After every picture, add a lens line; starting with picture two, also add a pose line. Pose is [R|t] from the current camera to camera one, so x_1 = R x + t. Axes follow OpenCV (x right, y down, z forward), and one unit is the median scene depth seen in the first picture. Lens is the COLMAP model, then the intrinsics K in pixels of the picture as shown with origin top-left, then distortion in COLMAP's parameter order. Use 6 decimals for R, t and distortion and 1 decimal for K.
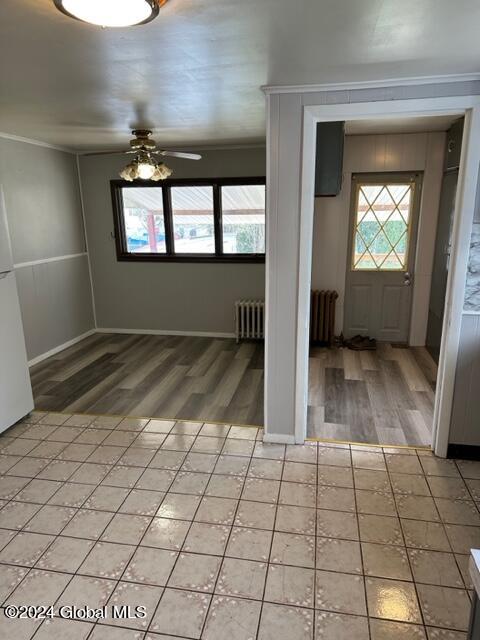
lens RADIAL K [[446.9, 0, 242.6], [0, 446.9, 320.0], [0, 0, 1]] dist [0.074630, -0.068472]
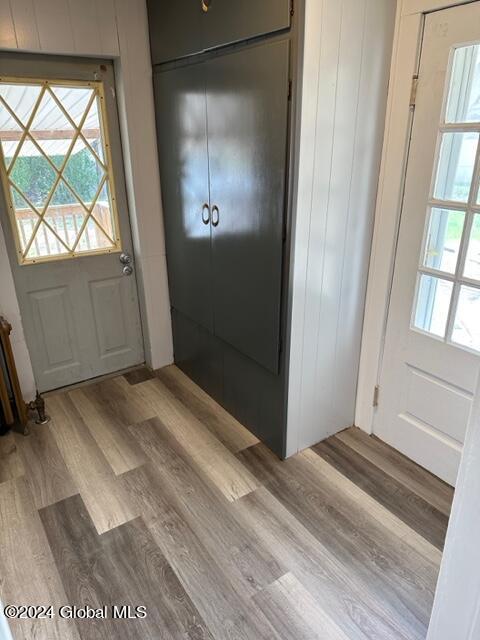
lens RADIAL K [[446.9, 0, 237.7], [0, 446.9, 322.2], [0, 0, 1]] dist [0.074630, -0.068472]
pose [[0.718458, -0.270494, 0.640821, 0.079814], [0.177770, 0.962098, 0.206800, -0.116275], [-0.672470, -0.034658, 0.739312, 0.486024]]
